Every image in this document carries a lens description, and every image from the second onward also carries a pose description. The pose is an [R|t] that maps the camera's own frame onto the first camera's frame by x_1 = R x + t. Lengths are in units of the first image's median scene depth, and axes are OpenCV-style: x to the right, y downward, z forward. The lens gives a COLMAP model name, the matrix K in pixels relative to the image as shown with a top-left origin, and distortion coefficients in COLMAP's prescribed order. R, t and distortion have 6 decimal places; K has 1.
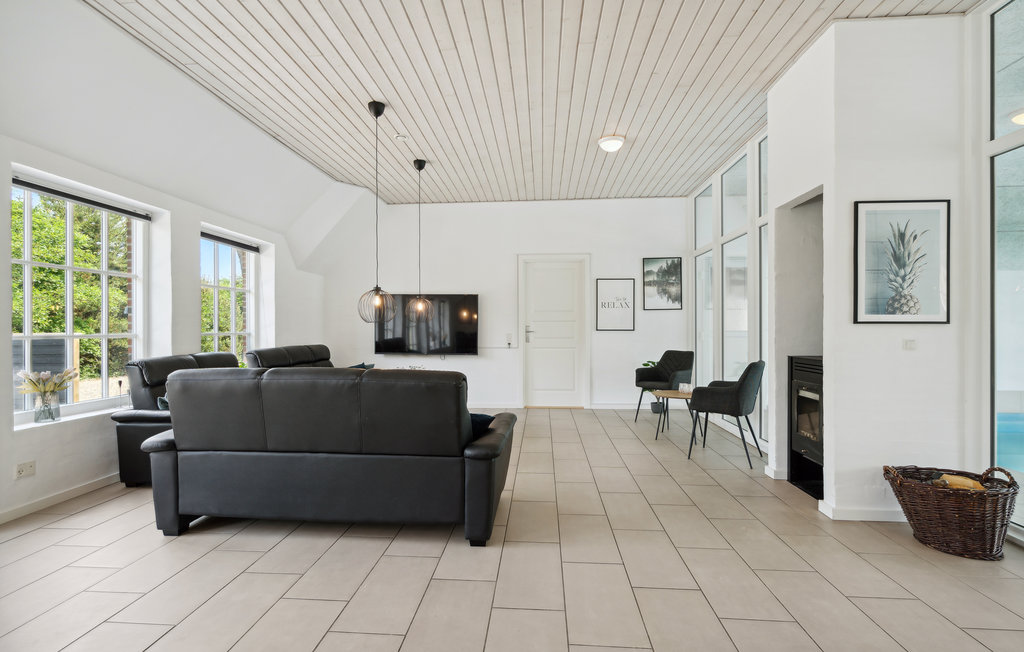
lens RADIAL K [[469.2, 0, 498.6], [0, 469.2, 330.4], [0, 0, 1]] dist [0.000135, -0.000051]
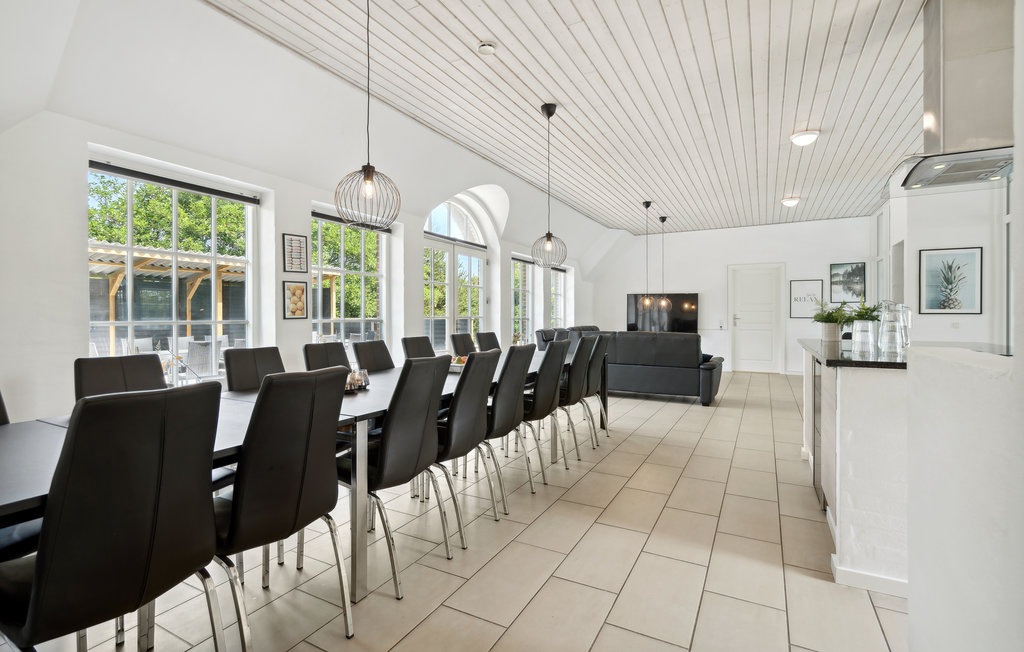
lens RADIAL K [[464.9, 0, 509.9], [0, 464.9, 312.1], [0, 0, 1]] dist [-0.000585, -0.000133]
pose [[0.918589, 0.000321, -0.395215, -0.009524], [-0.005295, 0.999920, -0.011495, 0.003509], [0.395179, 0.012652, 0.918517, -0.589263]]
